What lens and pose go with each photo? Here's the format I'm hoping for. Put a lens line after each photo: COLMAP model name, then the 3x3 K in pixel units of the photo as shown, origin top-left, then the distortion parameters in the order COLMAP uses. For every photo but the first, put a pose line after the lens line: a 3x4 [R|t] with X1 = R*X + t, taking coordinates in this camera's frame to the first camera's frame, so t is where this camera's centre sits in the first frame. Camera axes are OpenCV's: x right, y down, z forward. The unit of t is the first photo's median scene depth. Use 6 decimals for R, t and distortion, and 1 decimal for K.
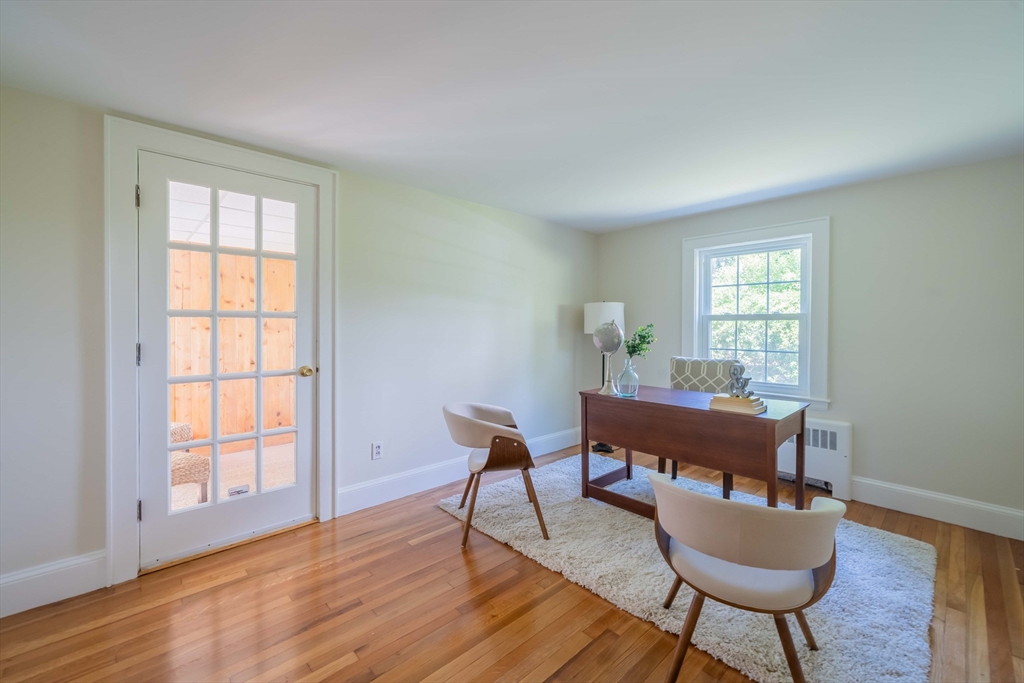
lens RADIAL K [[417.4, 0, 510.8], [0, 417.4, 324.4], [0, 0, 1]] dist [-0.007144, 0.000048]
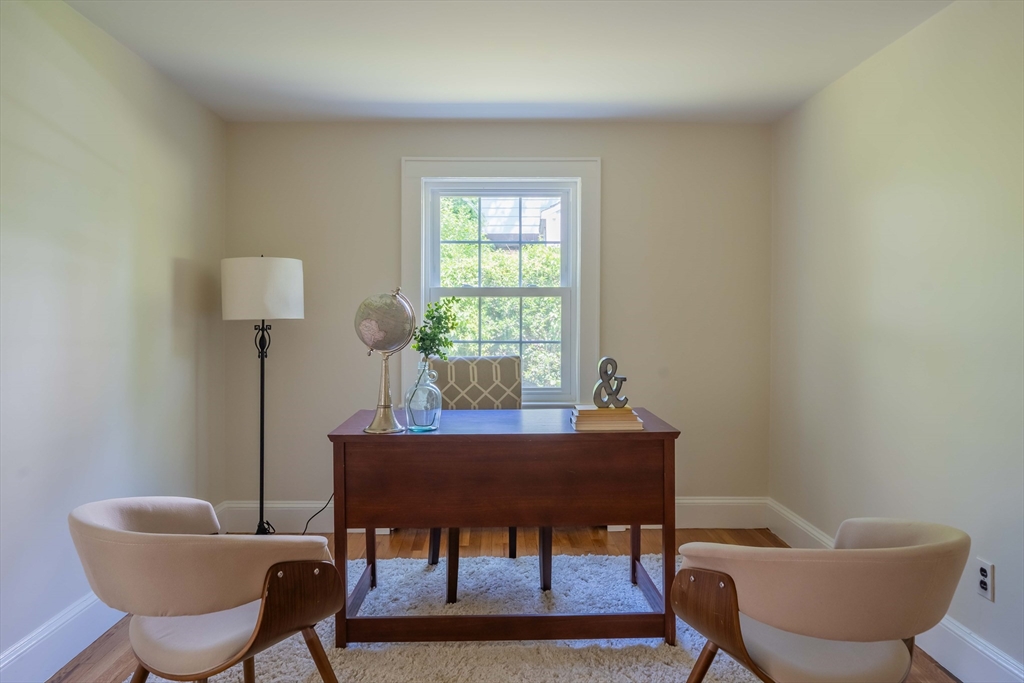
lens RADIAL K [[707.1, 0, 509.7], [0, 707.1, 316.4], [0, 0, 1]] dist [0.002448, 0.000595]
pose [[0.663356, -0.005893, 0.748281, -0.303751], [-0.000781, 0.999963, 0.008568, 0.014986], [-0.748304, -0.006268, 0.663327, 0.284356]]
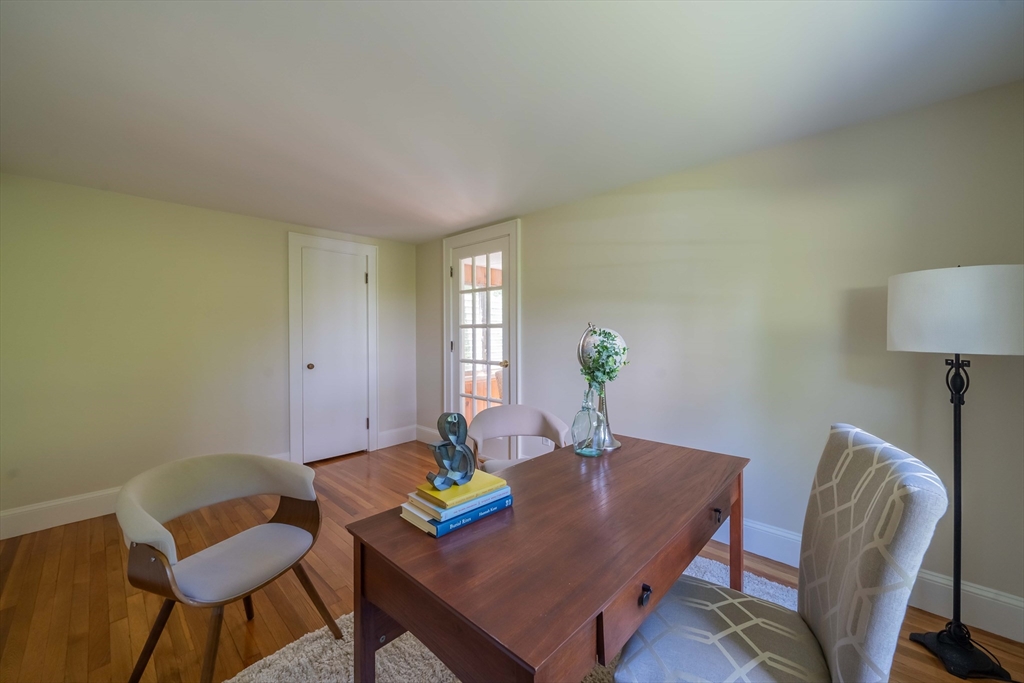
lens RADIAL K [[396.7, 0, 512.5], [0, 396.7, 331.6], [0, 0, 1]] dist [-0.000843, -0.000092]
pose [[0.065909, -0.000582, -0.997825, 0.785301], [0.007935, 0.999969, -0.000059, 0.000178], [0.997794, -0.007914, 0.065912, 0.811507]]
